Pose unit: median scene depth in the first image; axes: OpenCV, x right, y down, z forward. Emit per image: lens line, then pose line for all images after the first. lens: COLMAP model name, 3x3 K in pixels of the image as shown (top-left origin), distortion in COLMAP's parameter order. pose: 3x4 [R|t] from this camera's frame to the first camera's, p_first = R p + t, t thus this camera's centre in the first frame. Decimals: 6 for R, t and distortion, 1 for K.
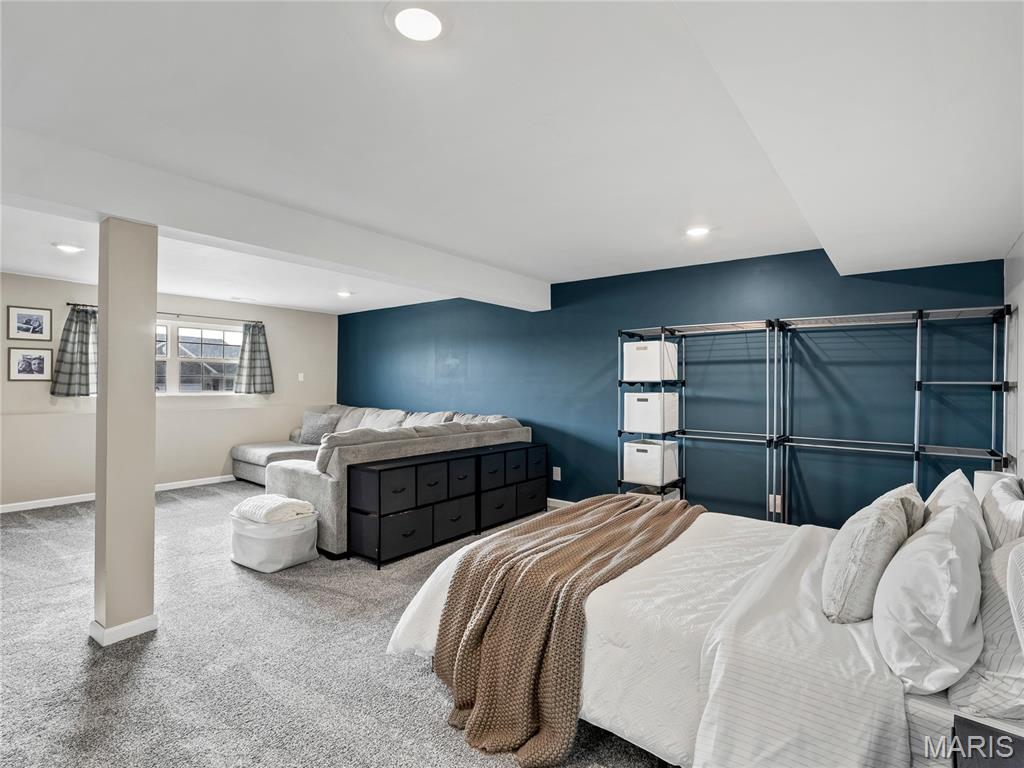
lens RADIAL K [[509.4, 0, 516.8], [0, 509.4, 384.6], [0, 0, 1]] dist [-0.004181, -0.000937]
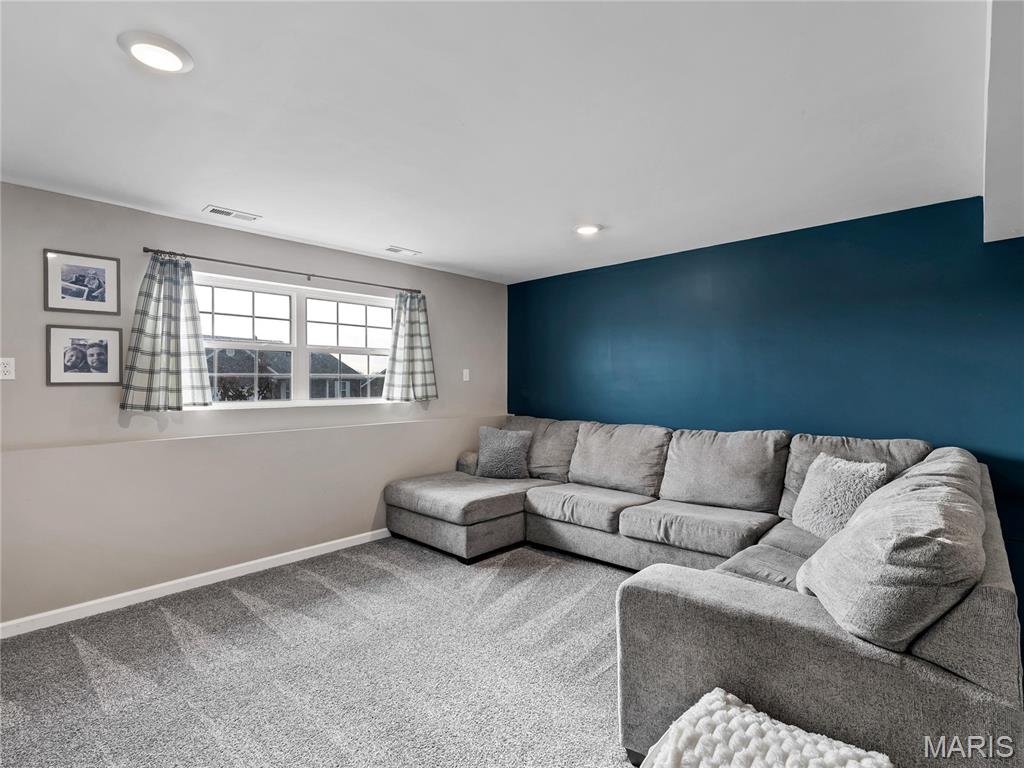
lens RADIAL K [[509.4, 0, 513.1], [0, 509.4, 384.9], [0, 0, 1]] dist [-0.004181, -0.000937]
pose [[0.996498, -0.011440, -0.082833, -0.422338], [0.011561, 0.999933, 0.000980, -0.002240], [0.082816, -0.001934, 0.996563, 0.459221]]
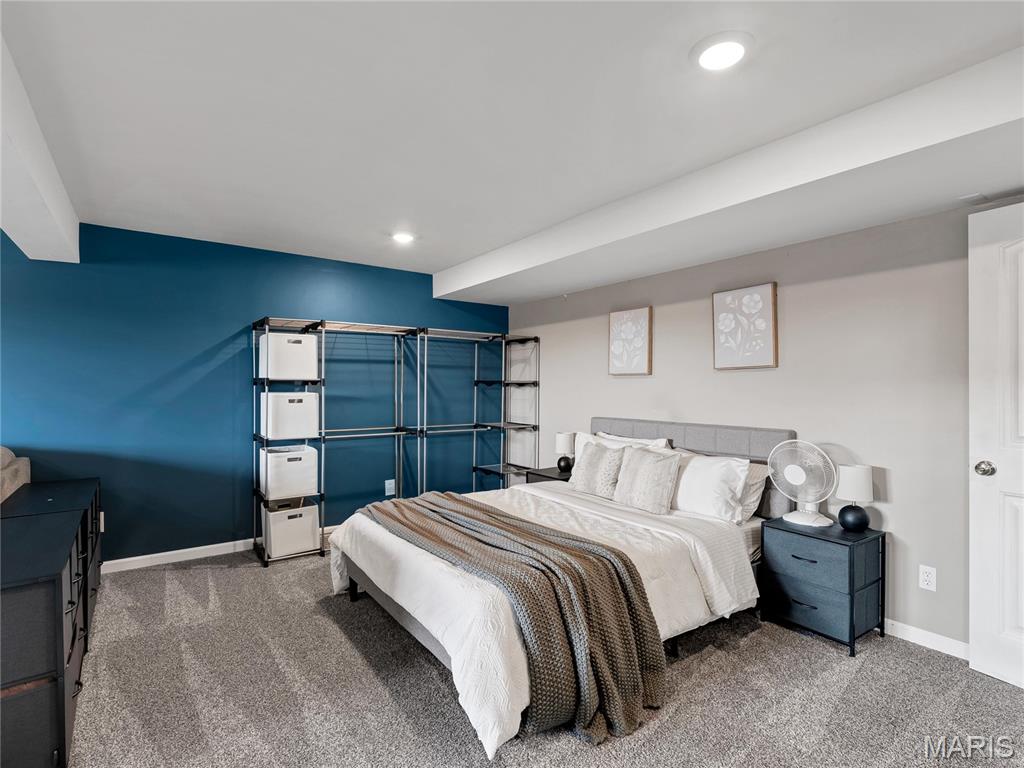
lens RADIAL K [[509.4, 0, 516.4], [0, 509.4, 385.1], [0, 0, 1]] dist [-0.004181, -0.000937]
pose [[0.270054, -0.008861, 0.962804, -1.335865], [-0.001581, 0.999952, 0.009646, -0.016405], [-0.962844, -0.004128, 0.270027, 1.107008]]
